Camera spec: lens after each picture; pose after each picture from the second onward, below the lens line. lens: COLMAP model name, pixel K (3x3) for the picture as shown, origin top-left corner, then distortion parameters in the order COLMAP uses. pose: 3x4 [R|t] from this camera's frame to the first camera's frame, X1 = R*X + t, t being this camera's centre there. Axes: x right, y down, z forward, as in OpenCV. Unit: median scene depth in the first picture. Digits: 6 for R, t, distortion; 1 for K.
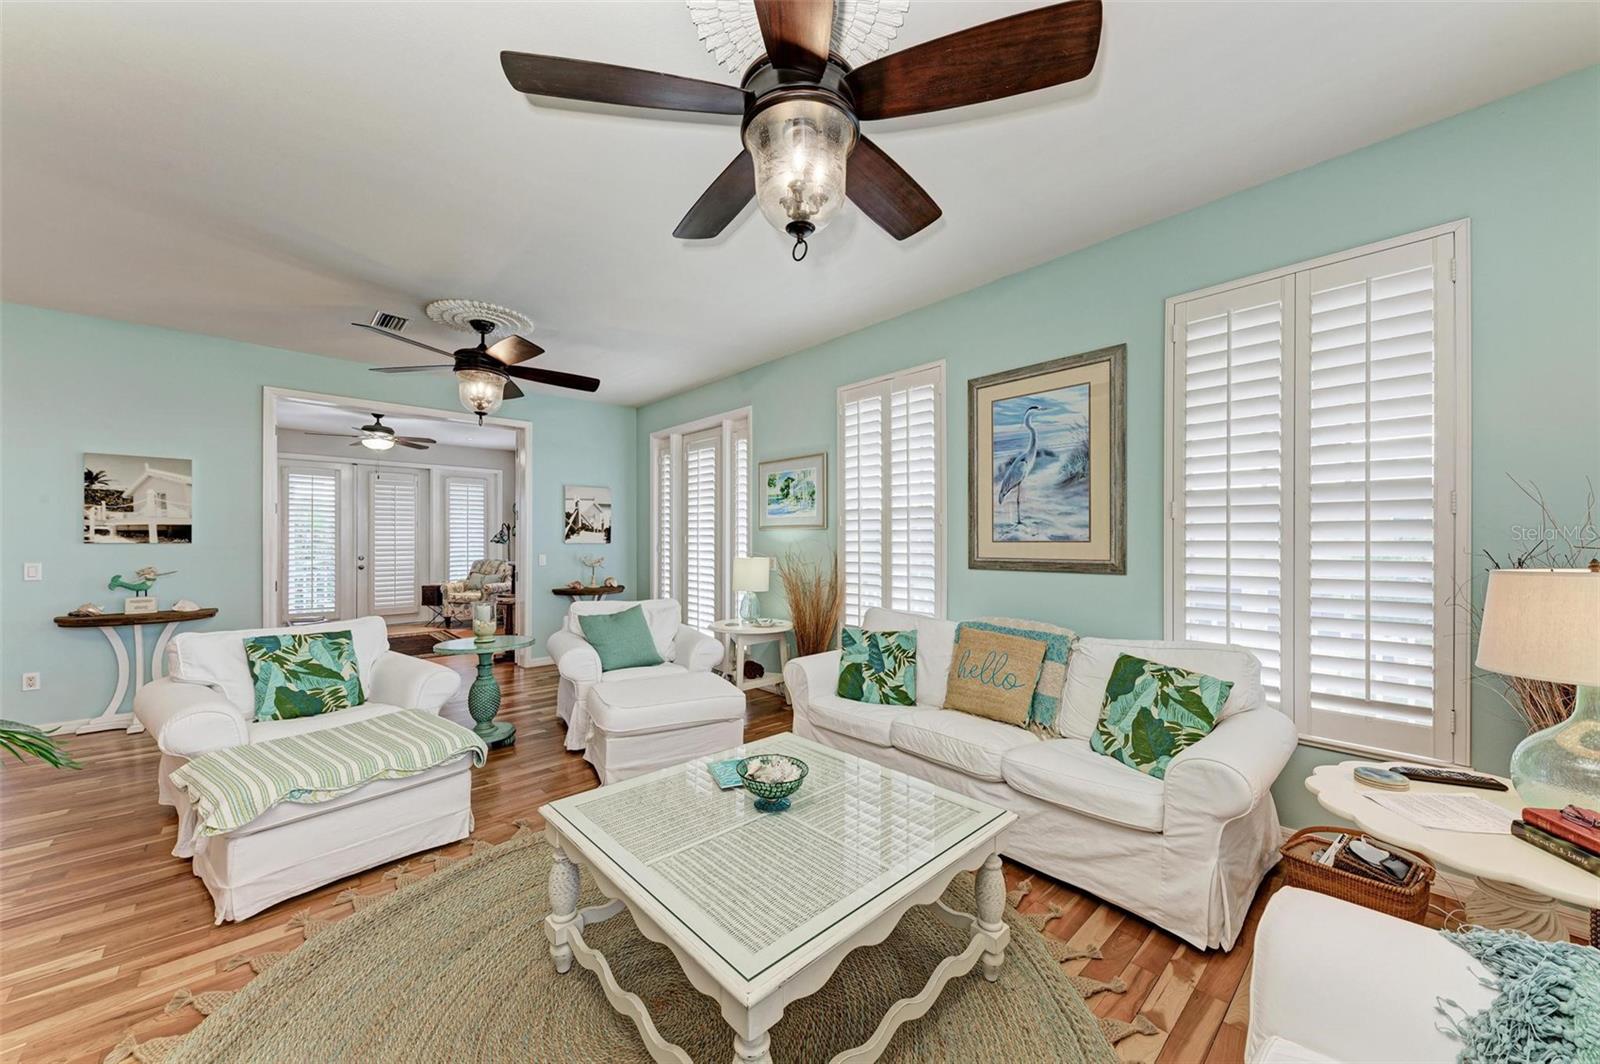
lens RADIAL K [[575.8, 0, 796.1], [0, 575.8, 543.5], [0, 0, 1]] dist [0.012305, -0.001627]
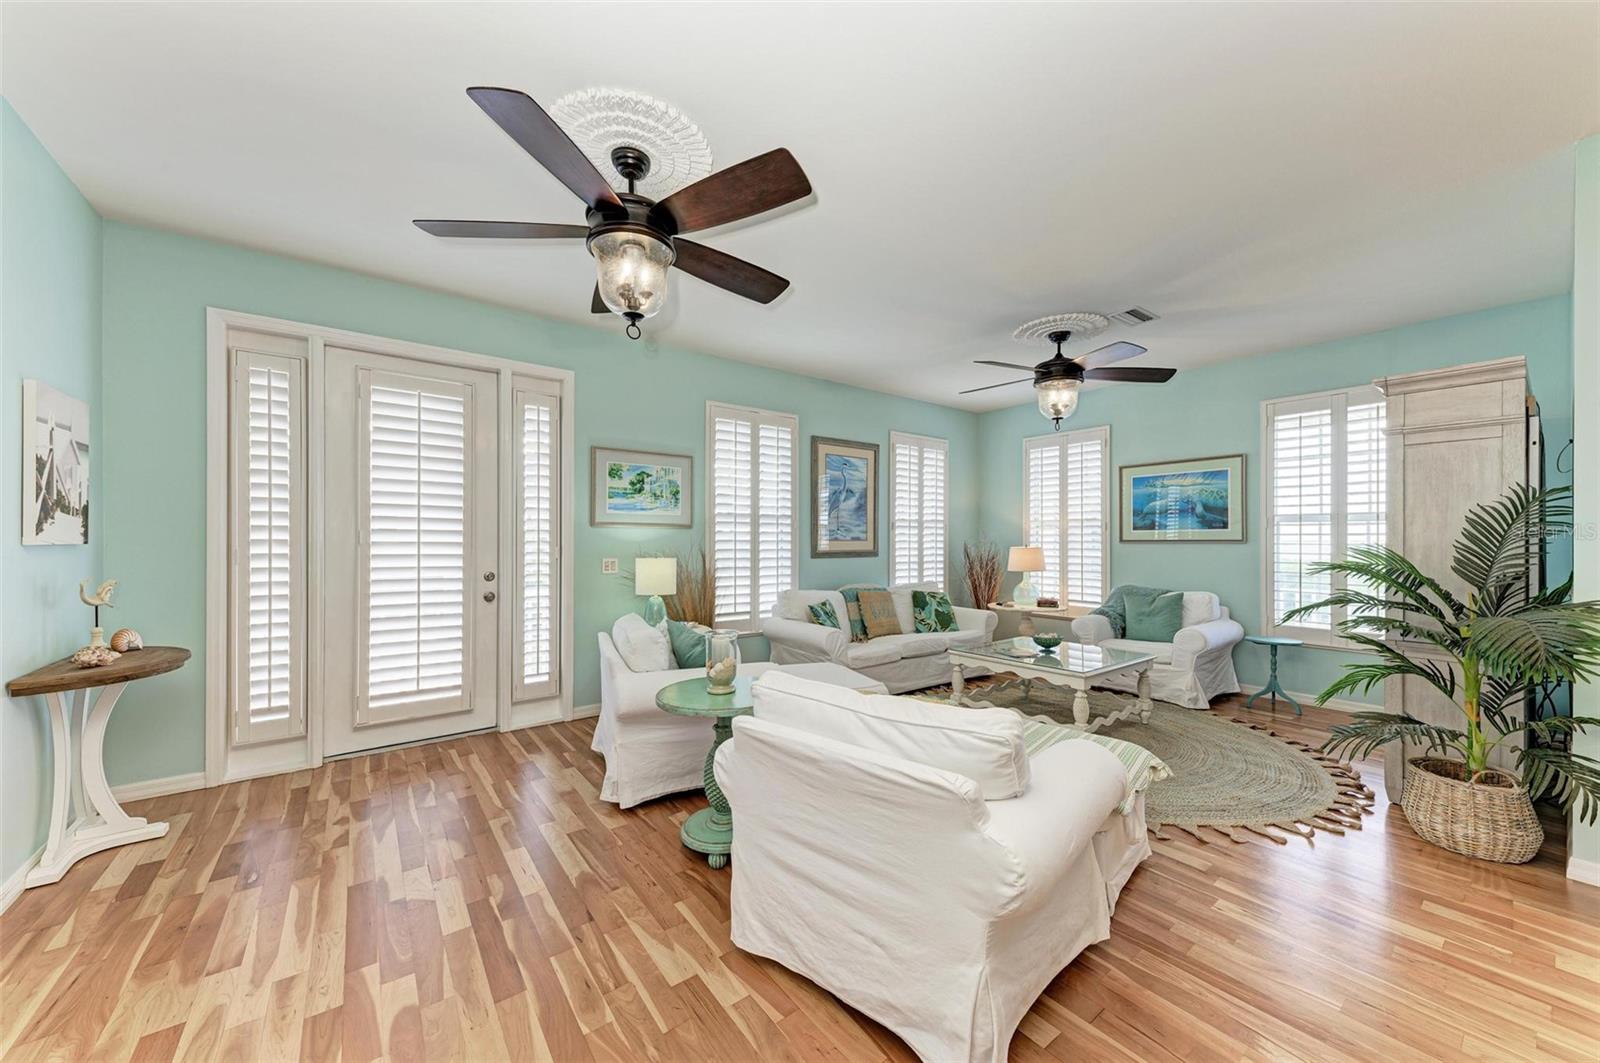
lens RADIAL K [[575.8, 0, 798.9], [0, 575.8, 541.6], [0, 0, 1]] dist [0.012305, -0.001627]
pose [[0.106390, -0.004100, 0.994316, -1.049823], [0.000535, 0.999992, 0.004066, -0.005170], [-0.994324, 0.000100, 0.106391, 0.739488]]
